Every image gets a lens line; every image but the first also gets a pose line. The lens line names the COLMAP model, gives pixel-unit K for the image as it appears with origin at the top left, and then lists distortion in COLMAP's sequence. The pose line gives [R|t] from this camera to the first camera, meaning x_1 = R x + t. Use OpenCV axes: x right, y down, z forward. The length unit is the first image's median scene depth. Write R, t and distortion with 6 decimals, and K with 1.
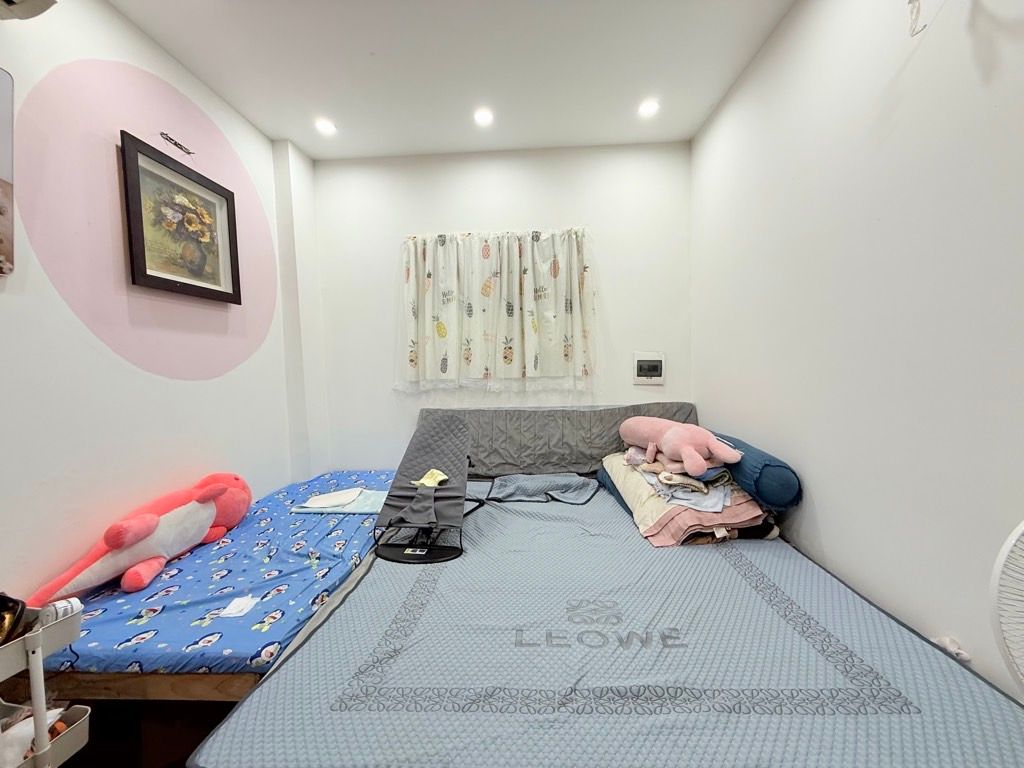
lens RADIAL K [[408.3, 0, 511.7], [0, 408.3, 382.2], [0, 0, 1]] dist [-0.000754, 0.000595]
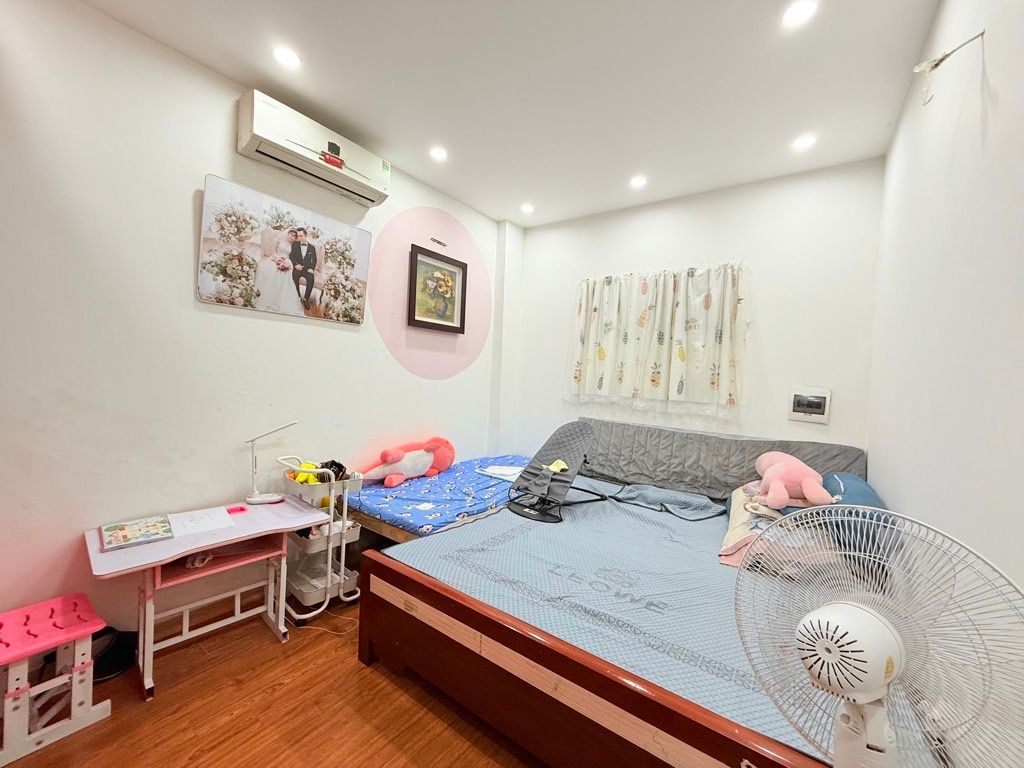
lens RADIAL K [[408.3, 0, 509.8], [0, 408.3, 383.2], [0, 0, 1]] dist [-0.000754, 0.000595]
pose [[0.831497, 0.080659, -0.549642, 0.374433], [-0.099862, 0.994988, -0.005057, -0.012380], [0.546480, 0.059093, 0.835385, -0.210932]]
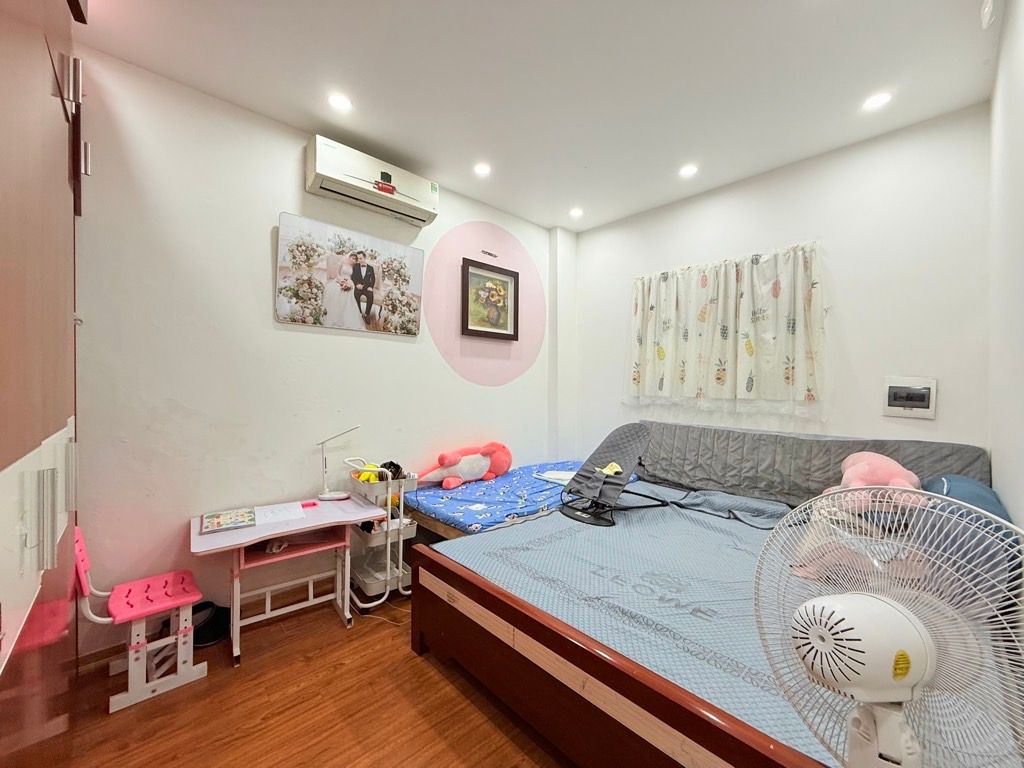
lens RADIAL K [[408.3, 0, 508.9], [0, 408.3, 383.2], [0, 0, 1]] dist [-0.000754, 0.000595]
pose [[0.714929, 0.034168, -0.698362, 0.451959], [-0.067248, 0.997535, -0.020038, 0.010100], [0.695955, 0.061289, 0.715465, -0.165706]]
